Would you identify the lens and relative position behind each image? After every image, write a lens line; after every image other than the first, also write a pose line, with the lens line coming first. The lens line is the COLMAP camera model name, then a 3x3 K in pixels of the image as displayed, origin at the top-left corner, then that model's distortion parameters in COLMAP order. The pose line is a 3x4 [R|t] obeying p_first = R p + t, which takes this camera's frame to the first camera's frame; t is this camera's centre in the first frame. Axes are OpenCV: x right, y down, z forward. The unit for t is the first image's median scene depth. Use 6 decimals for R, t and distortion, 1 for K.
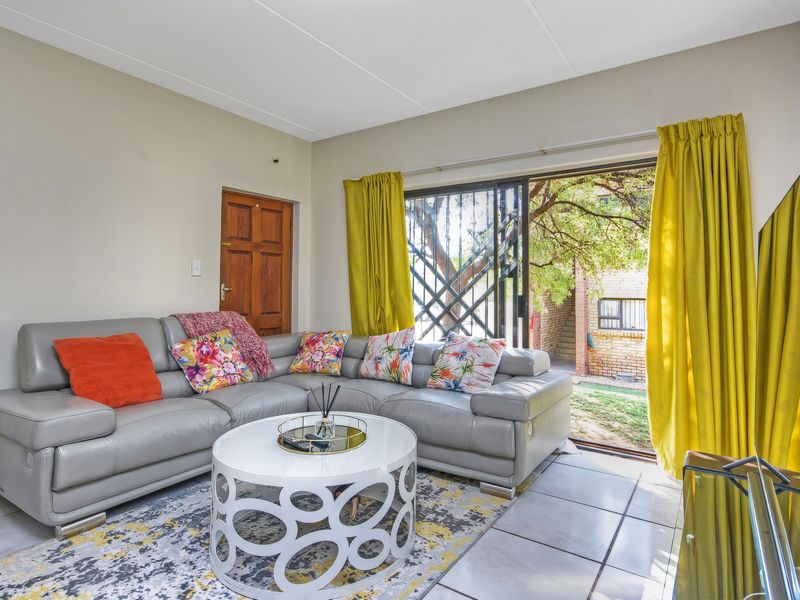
lens RADIAL K [[441.0, 0, 402.0], [0, 441.0, 271.8], [0, 0, 1]] dist [0.002397, 0.001143]
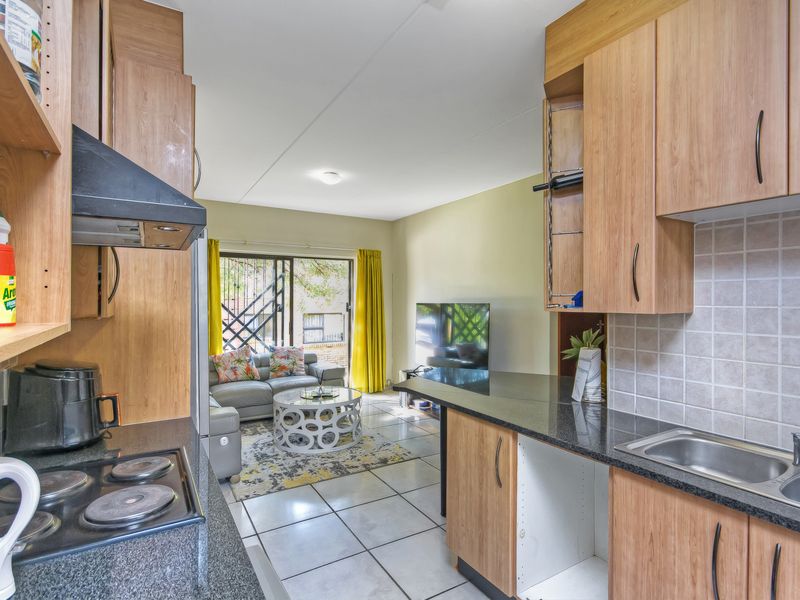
lens RADIAL K [[429.1, 0, 400.0], [0, 429.1, 300.0], [0, 0, 1]] dist [0.001198, -0.000035]
pose [[0.407255, -0.007552, 0.913283, -1.990600], [-0.021564, 0.999608, 0.017881, -0.131593], [-0.913060, -0.026976, 0.406932, -0.211180]]
